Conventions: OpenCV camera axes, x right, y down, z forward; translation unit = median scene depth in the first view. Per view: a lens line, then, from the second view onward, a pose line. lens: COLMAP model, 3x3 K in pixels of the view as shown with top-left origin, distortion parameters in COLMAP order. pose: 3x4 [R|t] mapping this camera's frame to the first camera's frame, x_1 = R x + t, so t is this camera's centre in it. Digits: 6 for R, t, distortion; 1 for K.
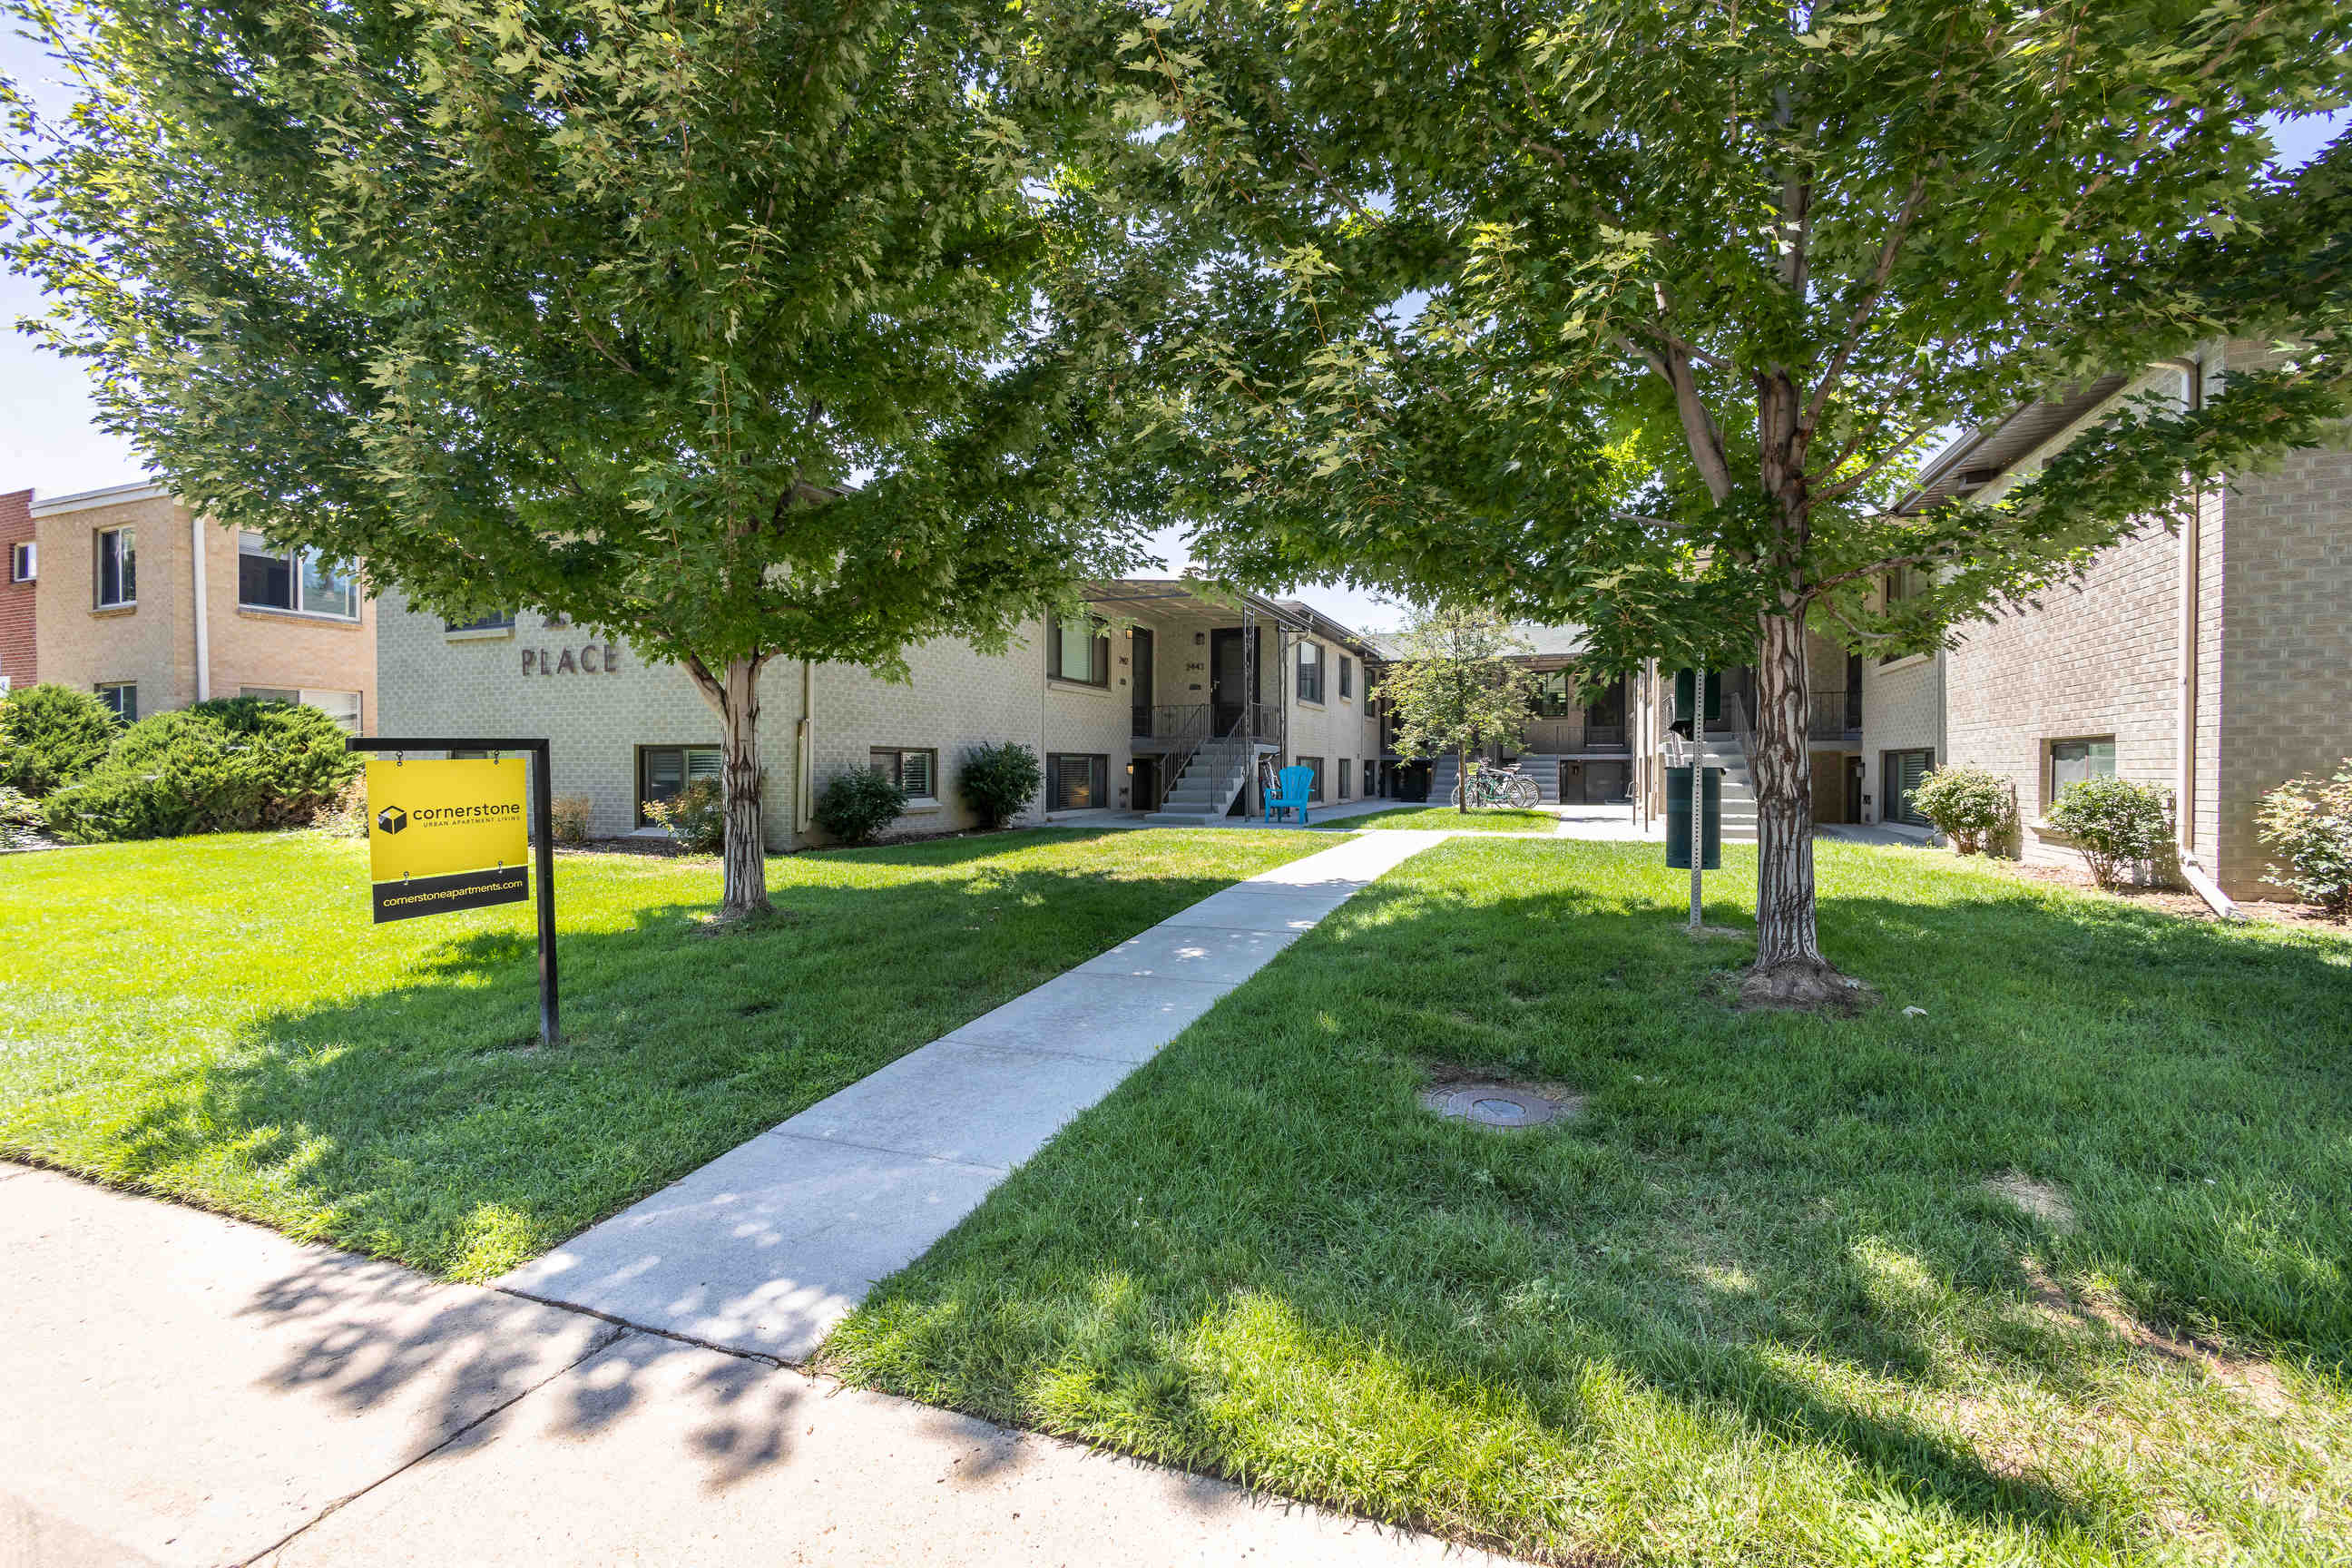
lens RADIAL K [[988.7, 0, 1184.4], [0, 988.7, 782.6], [0, 0, 1]] dist [0.000881, 0.000007]
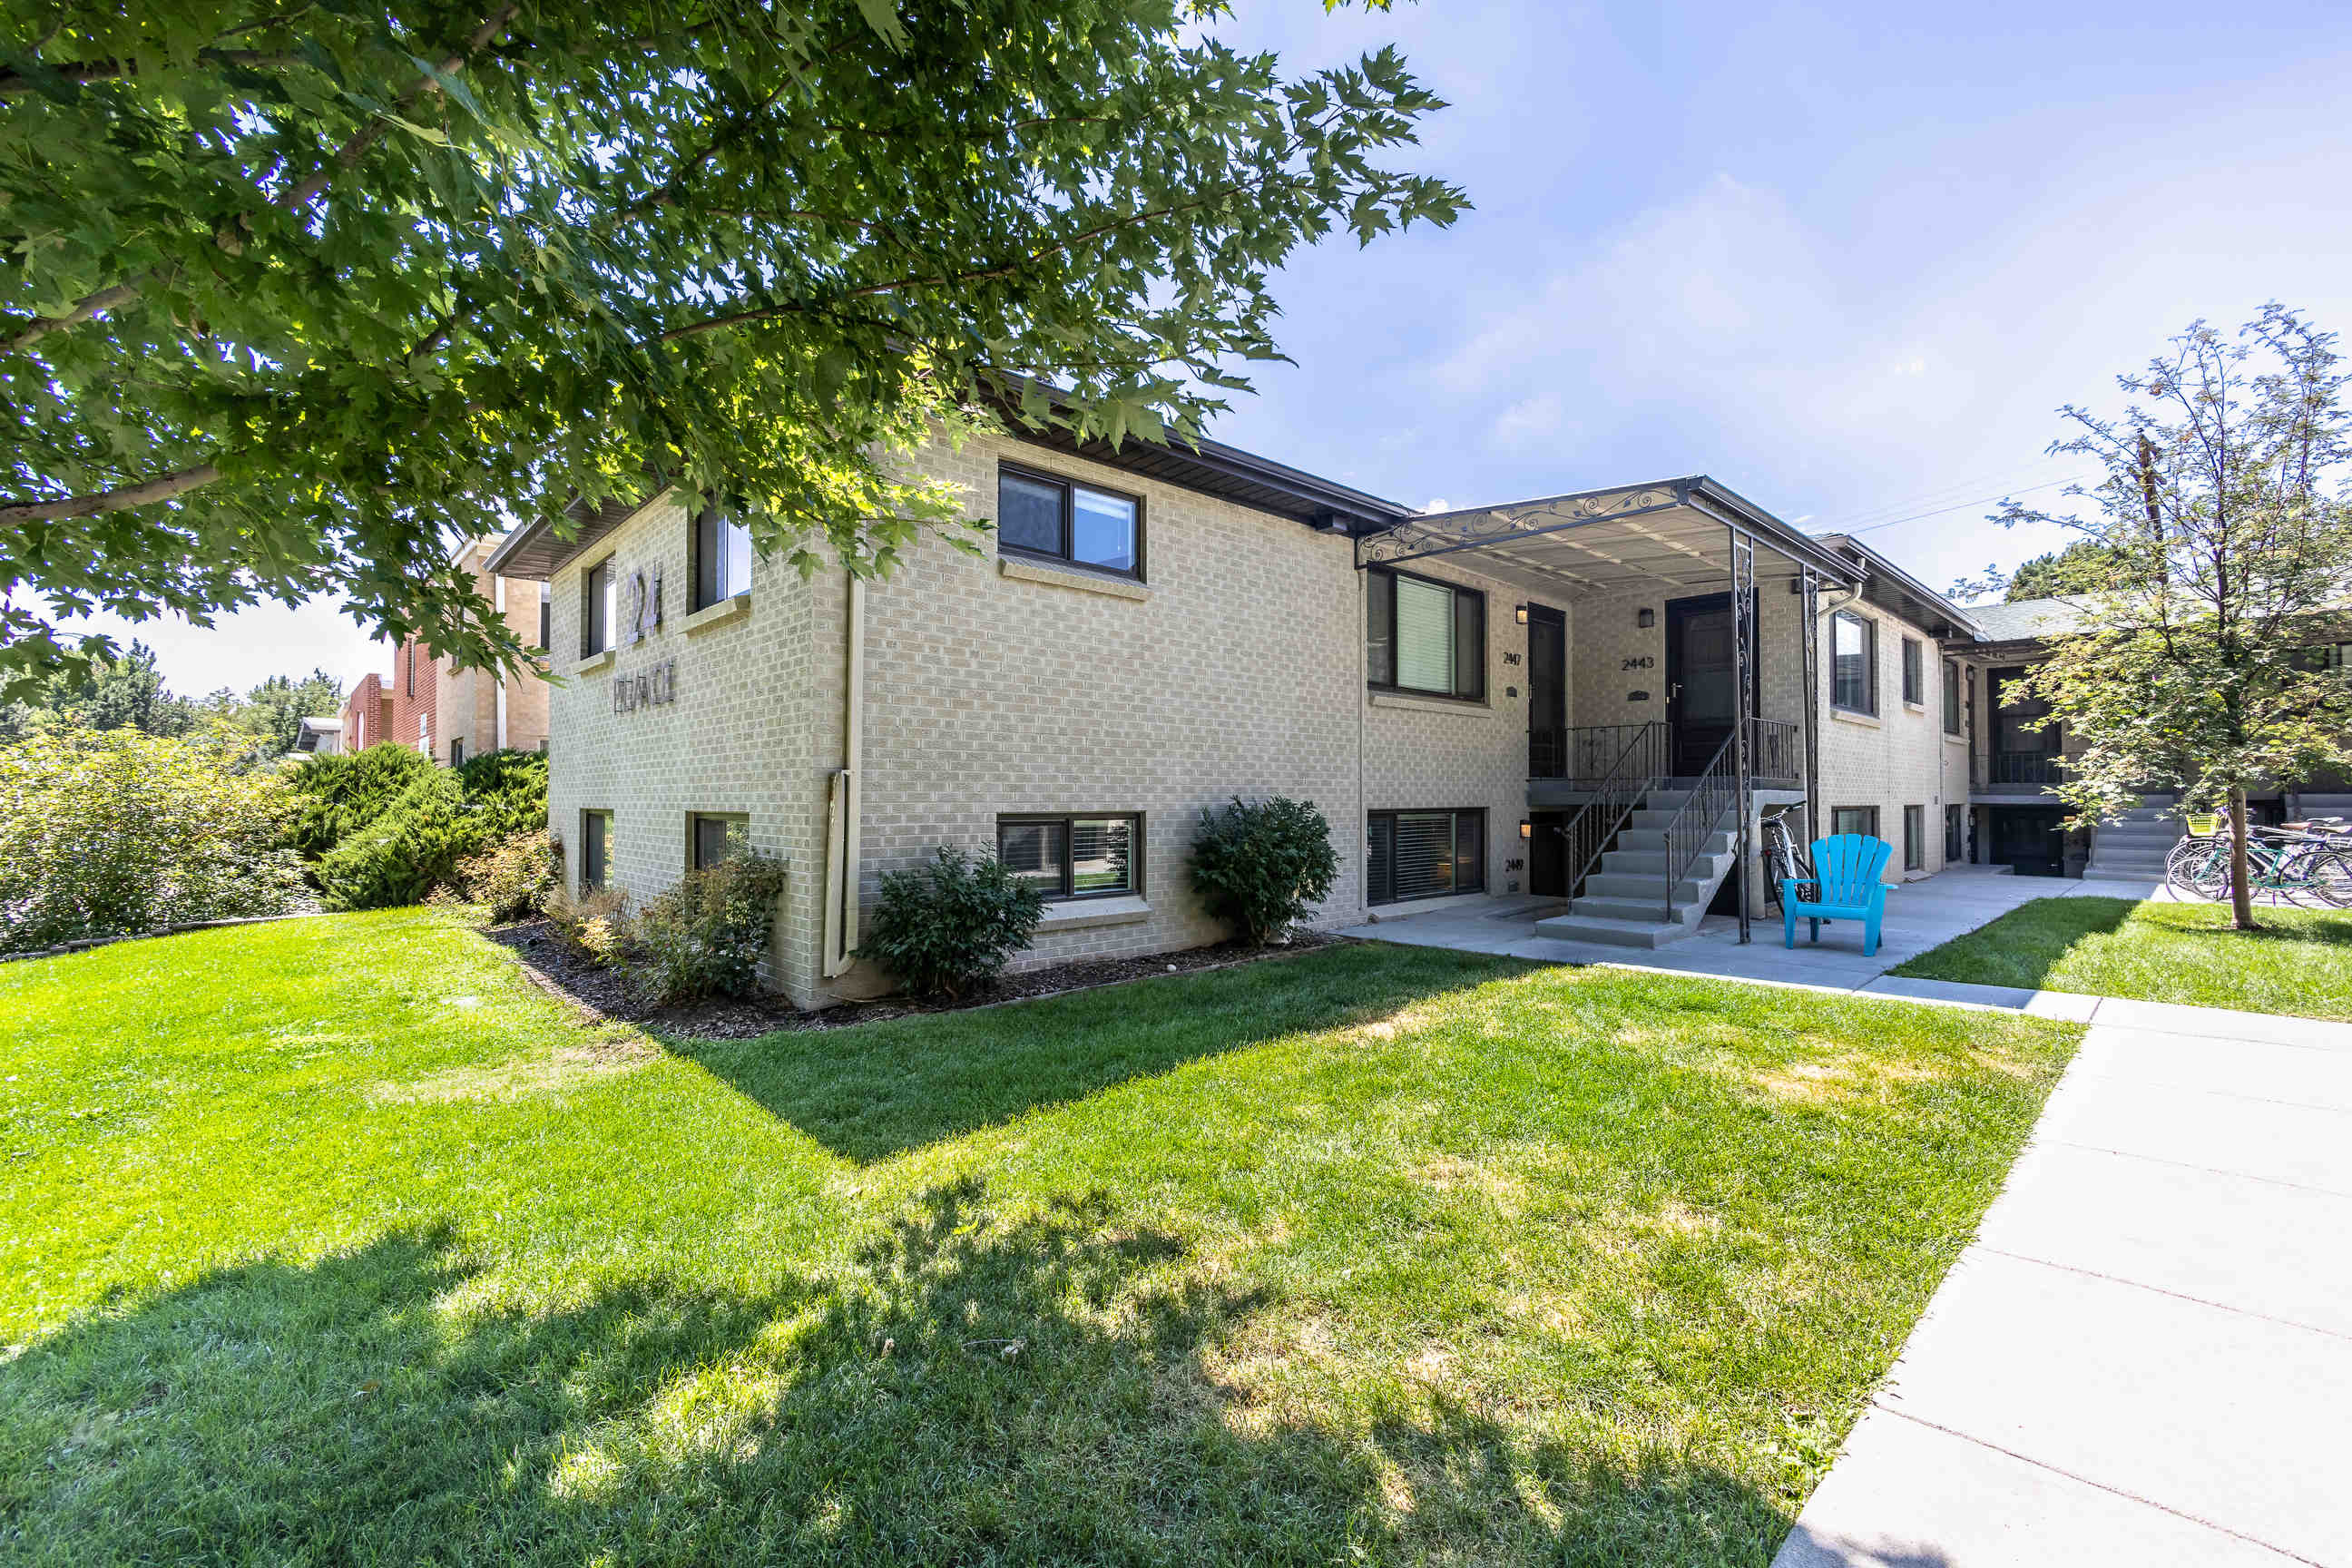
lens RADIAL K [[988.7, 0, 1171.2], [0, 988.7, 791.7], [0, 0, 1]] dist [0.000881, 0.000007]
pose [[0.903878, -0.005396, -0.427757, 0.011470], [-0.003751, 0.999782, -0.020539, -0.024320], [0.427774, 0.020170, 0.903661, 0.334126]]
